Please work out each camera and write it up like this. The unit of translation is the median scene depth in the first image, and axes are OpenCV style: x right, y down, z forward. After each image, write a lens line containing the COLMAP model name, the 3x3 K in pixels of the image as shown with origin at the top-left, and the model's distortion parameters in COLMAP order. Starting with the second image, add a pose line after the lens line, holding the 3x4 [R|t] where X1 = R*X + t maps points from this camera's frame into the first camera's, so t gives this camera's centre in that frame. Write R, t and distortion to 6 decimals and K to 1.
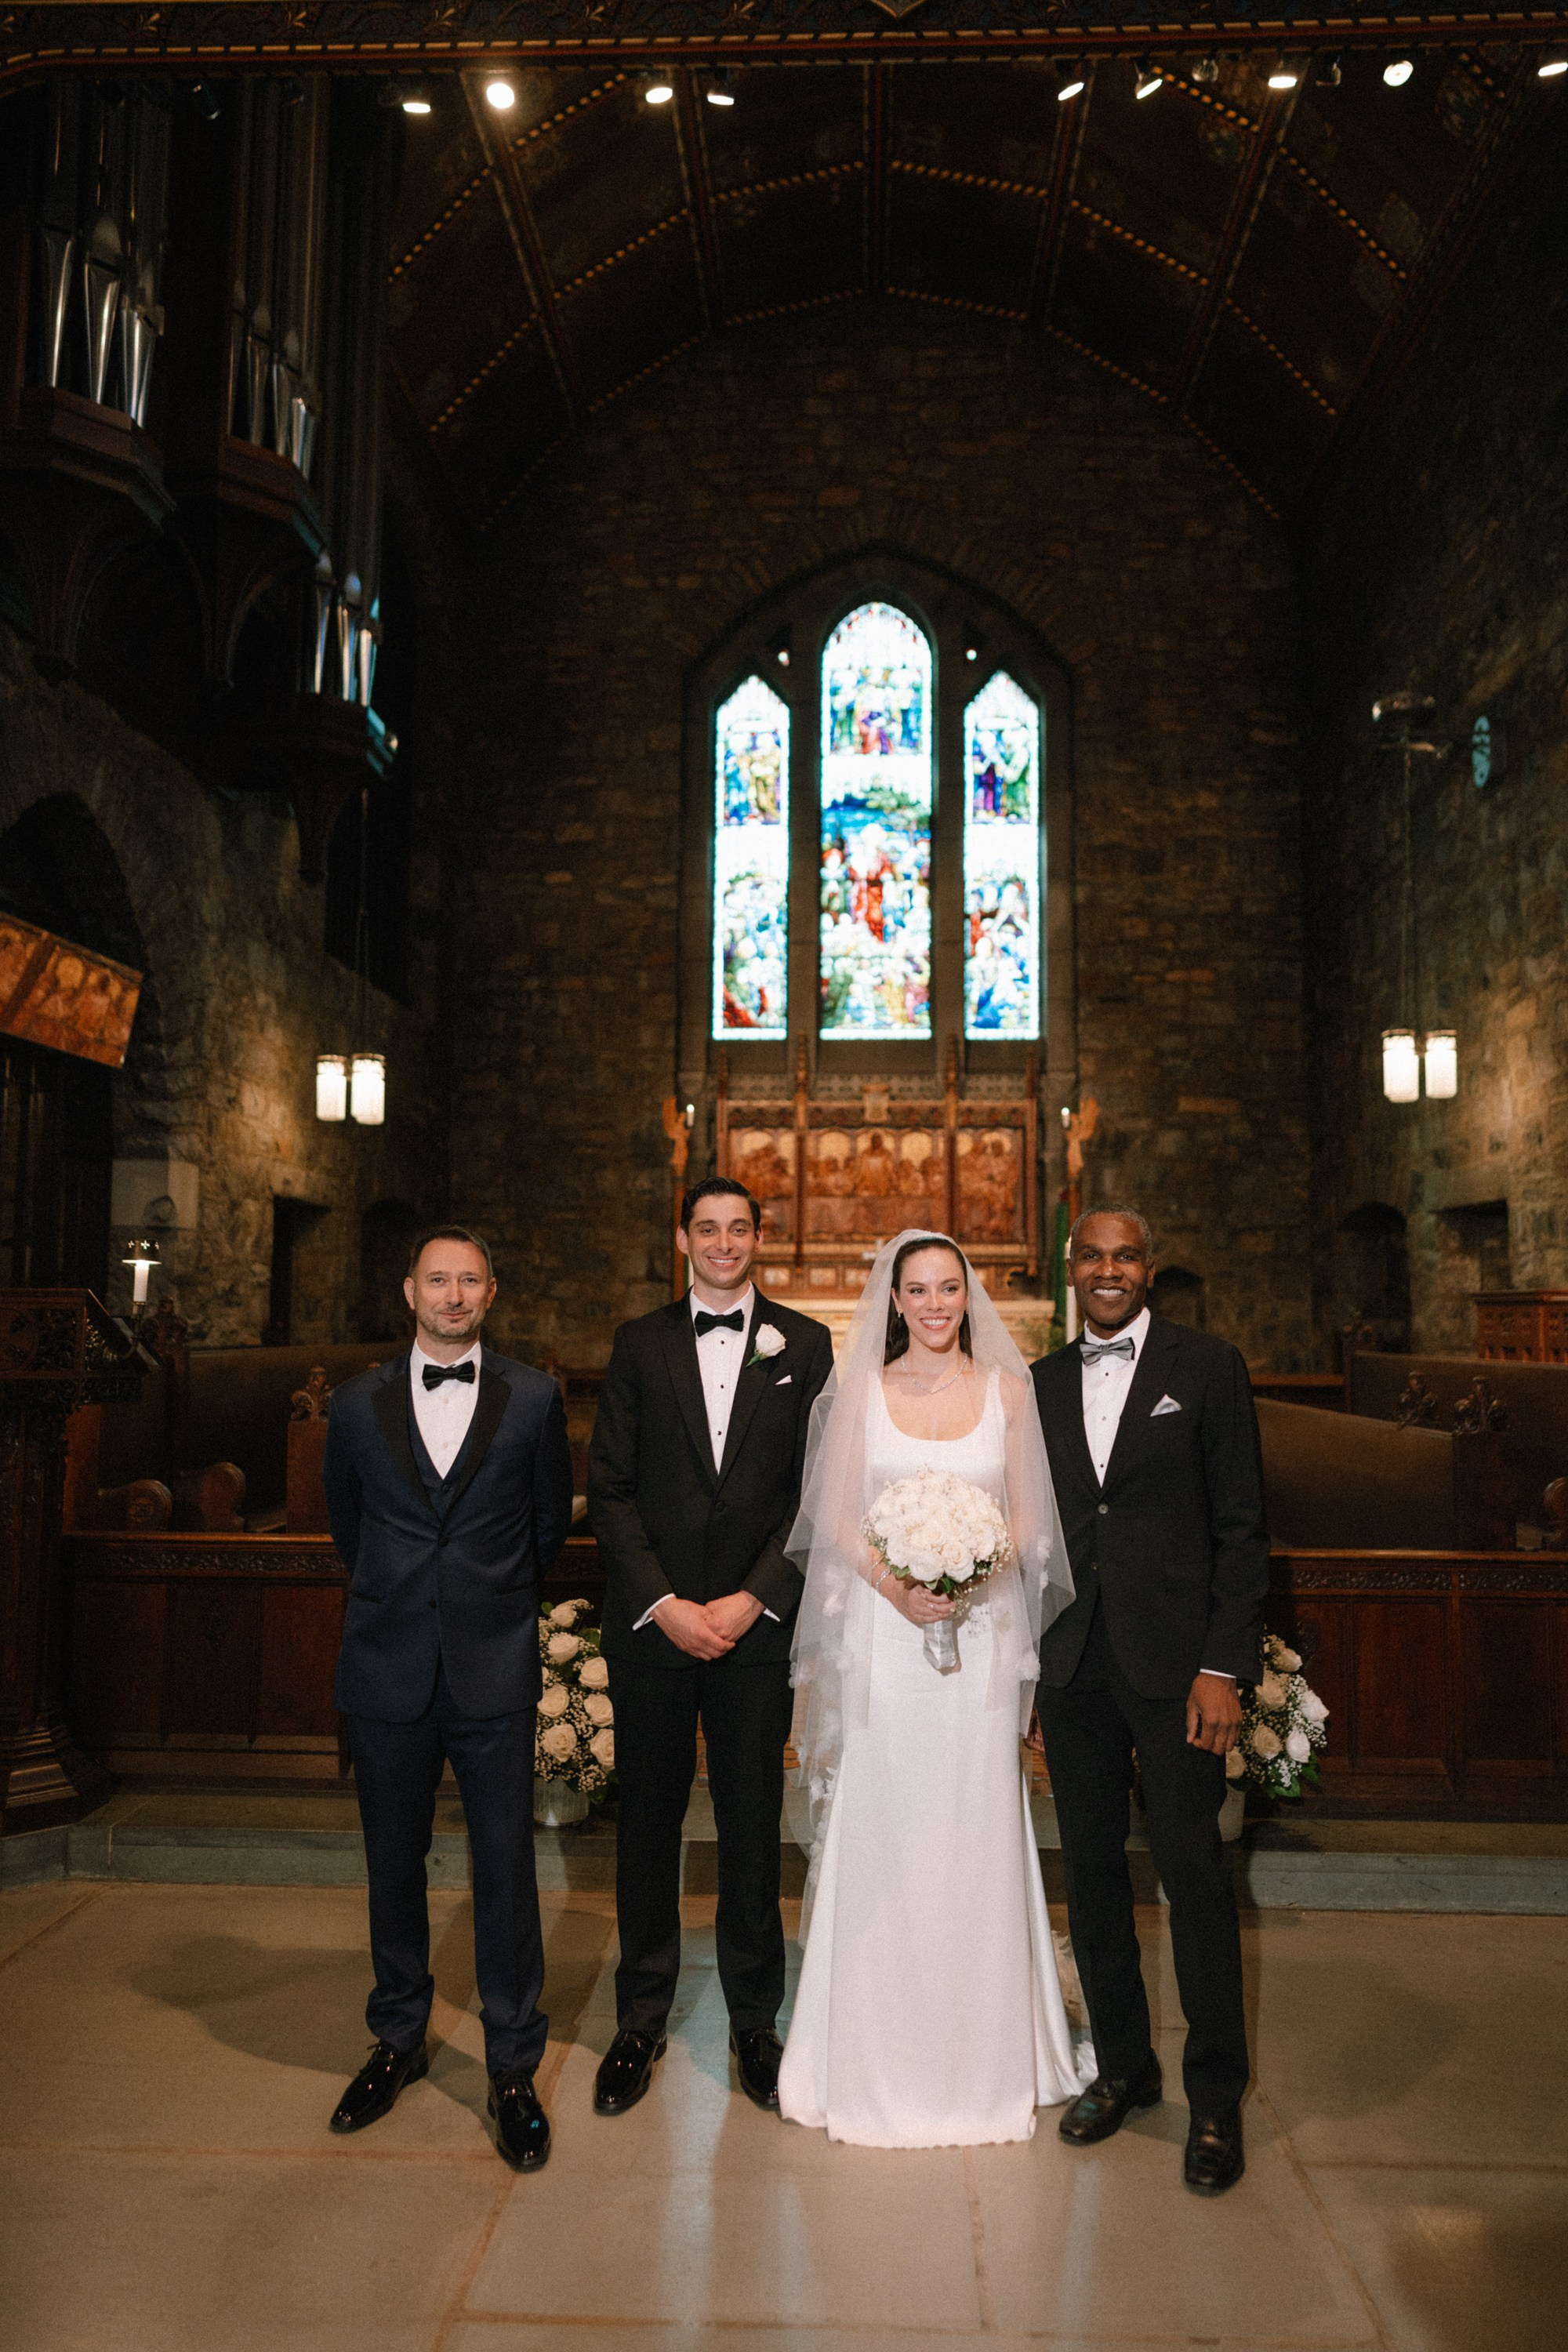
lens RADIAL K [[1584.5, 0, 798.5], [0, 1584.5, 1193.4], [0, 0, 1]] dist [-0.001689, 0.002079]
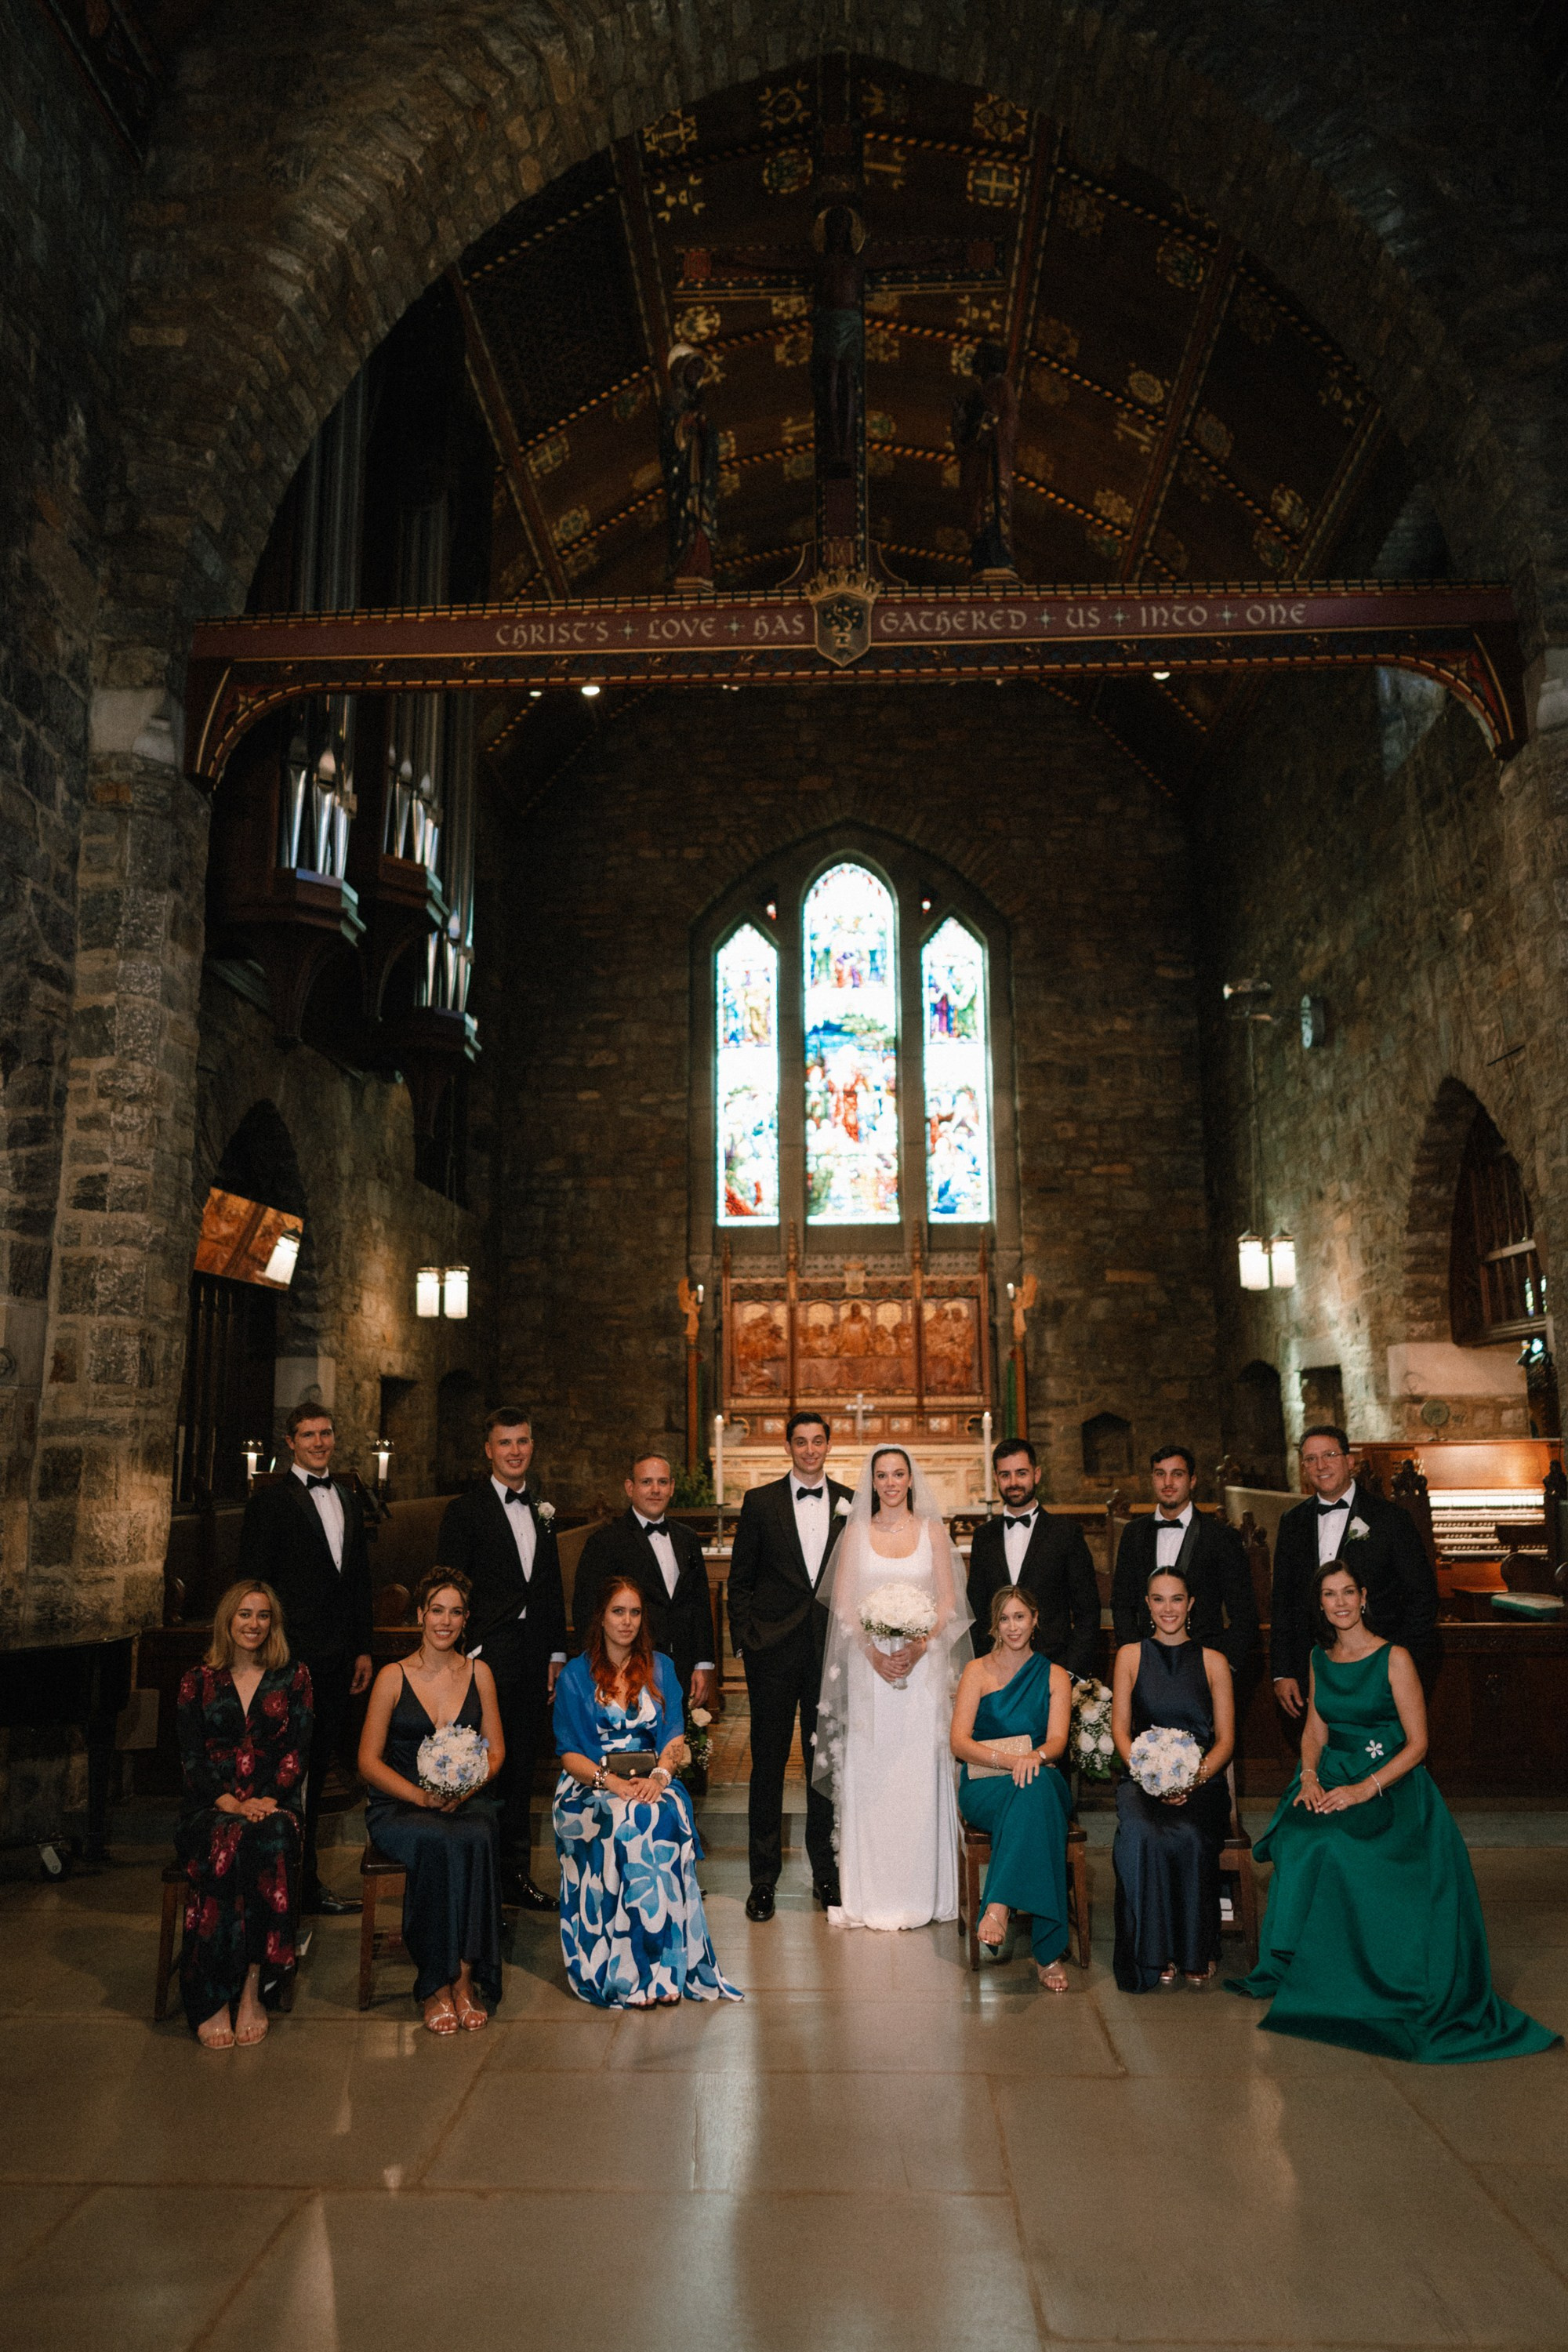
lens RADIAL K [[1564.4, 0, 788.6], [0, 1564.4, 1185.5], [0, 0, 1]] dist [-0.003098, 0.002043]
pose [[0.999866, -0.016357, 0.000843, -0.000861], [0.016368, 0.996164, -0.085965, -0.026527], [0.000566, 0.085967, 0.996298, -0.188331]]
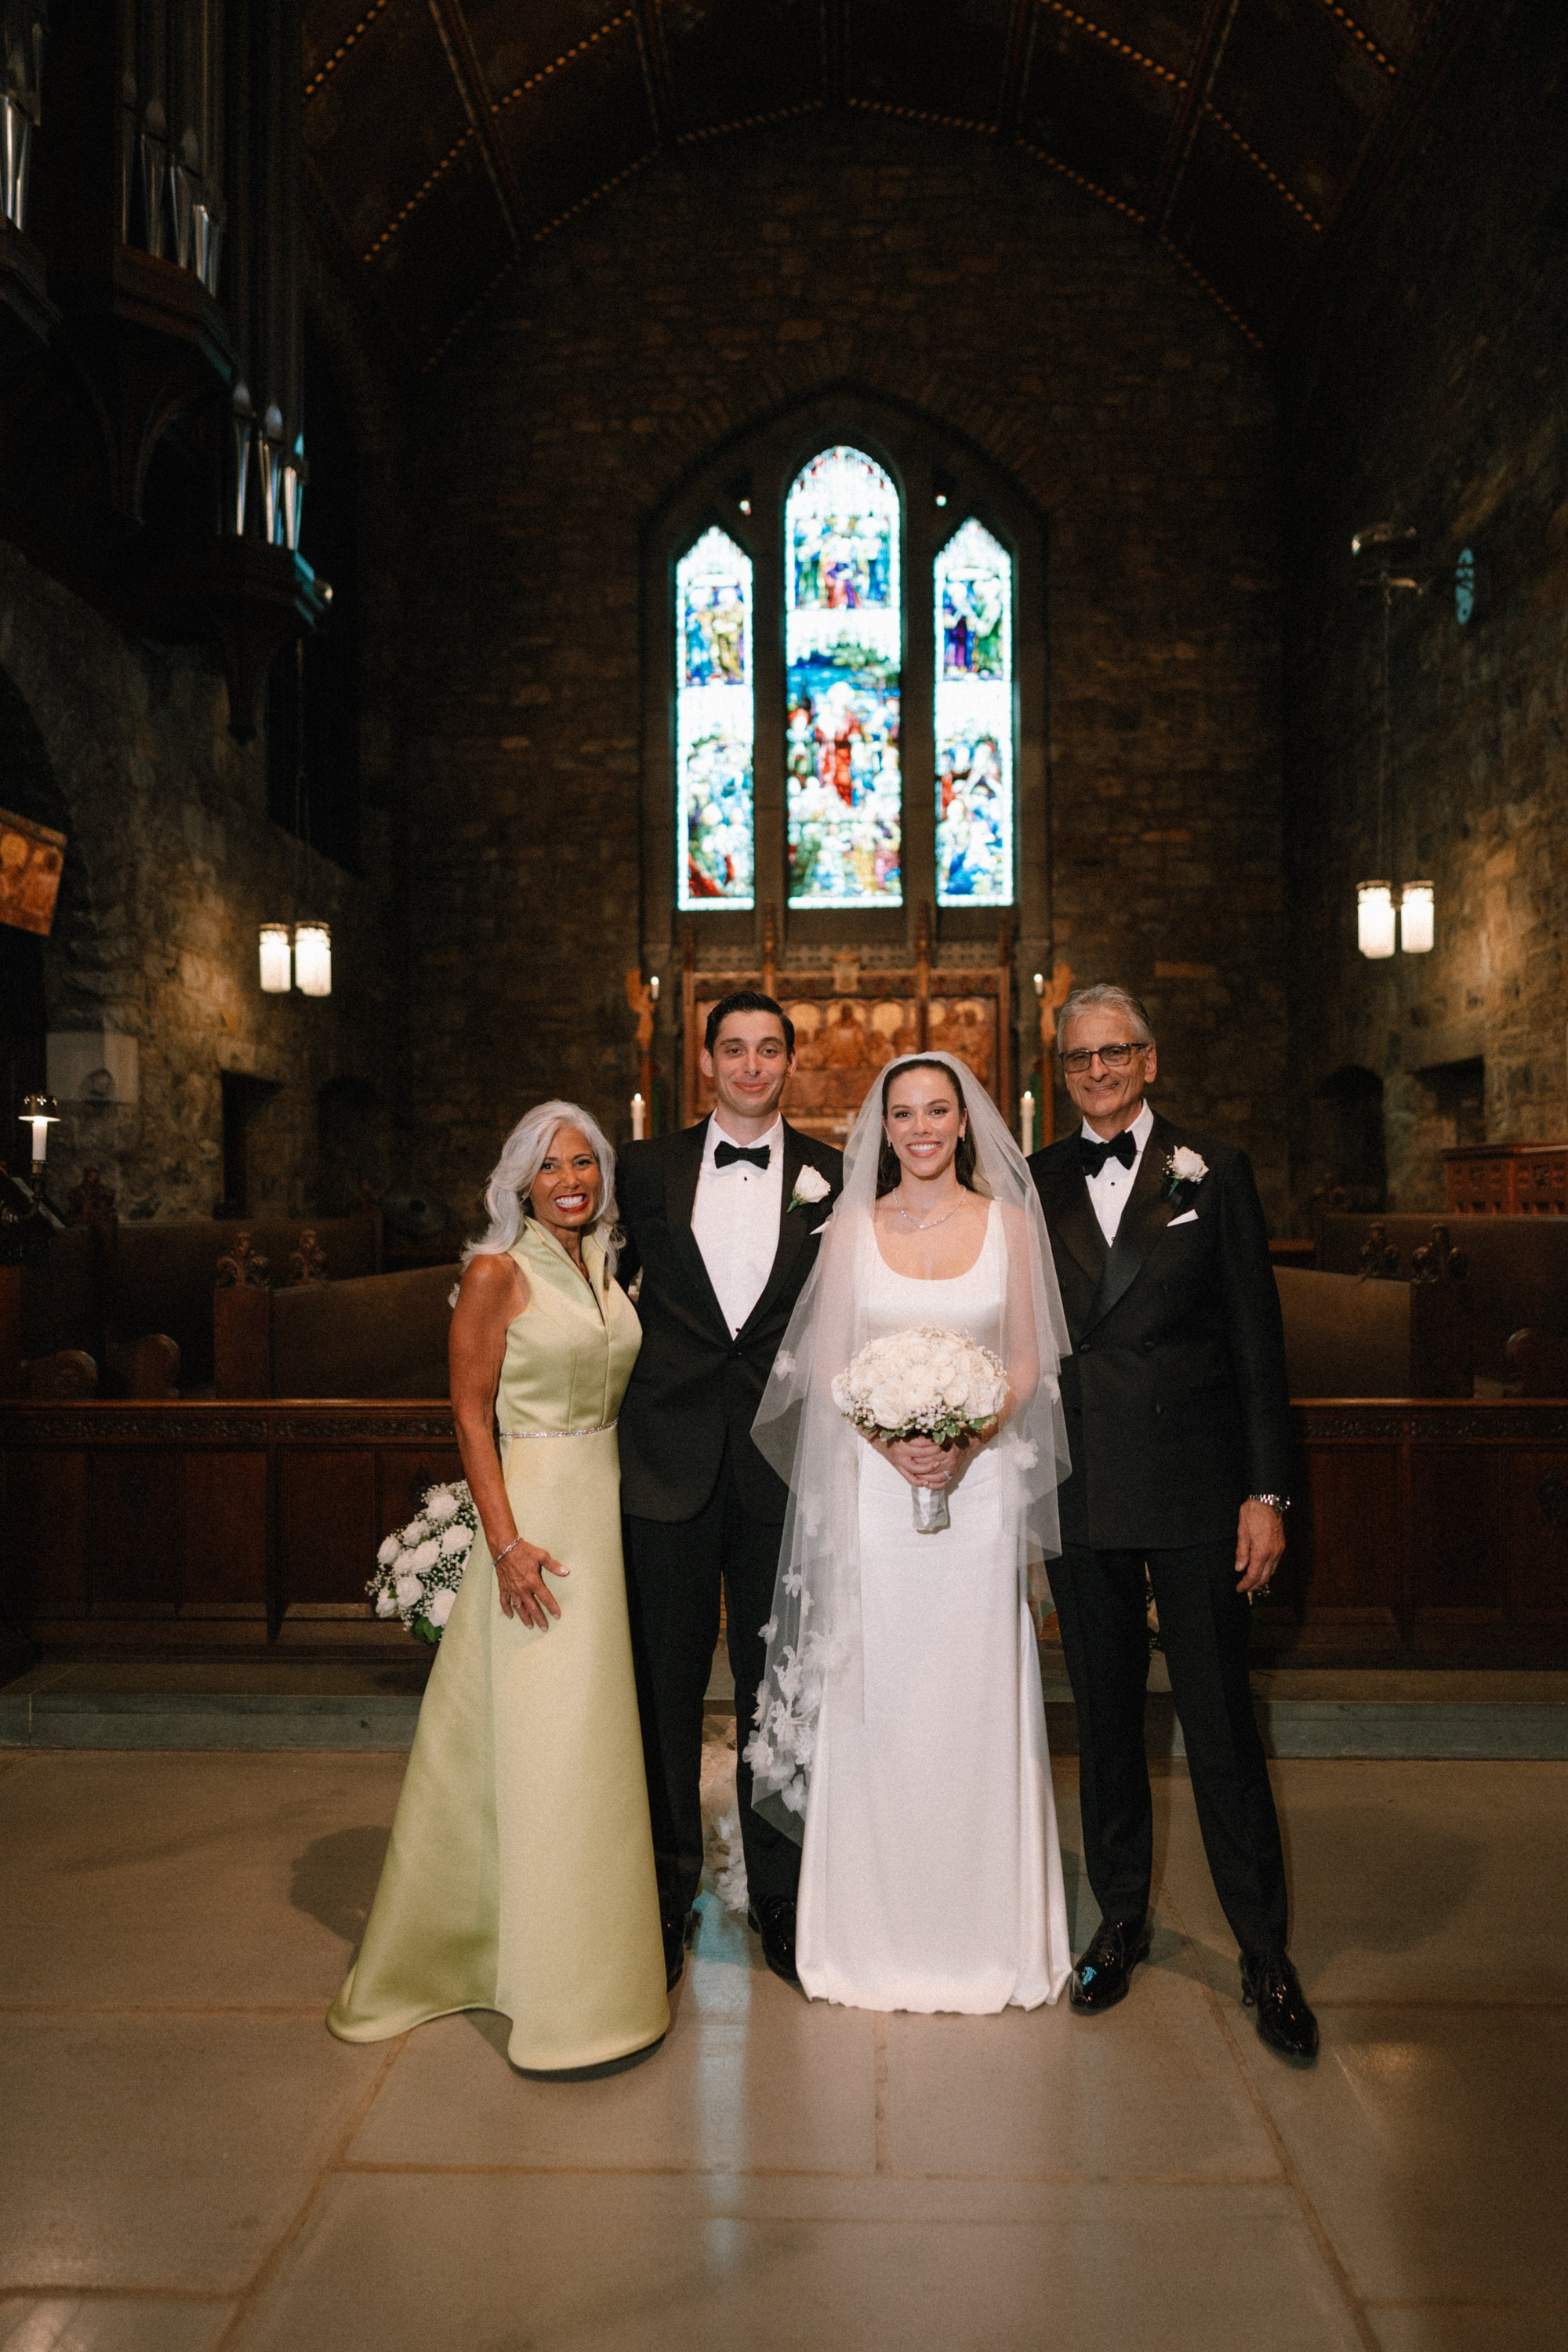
lens RADIAL K [[1589.7, 0, 794.1], [0, 1589.7, 1196.1], [0, 0, 1]] dist [0.000737, -0.000389]
pose [[0.999893, -0.014147, 0.003630, 0.011688], [0.013843, 0.997213, 0.073315, 0.008016], [-0.004657, -0.073257, 0.997302, 0.011888]]
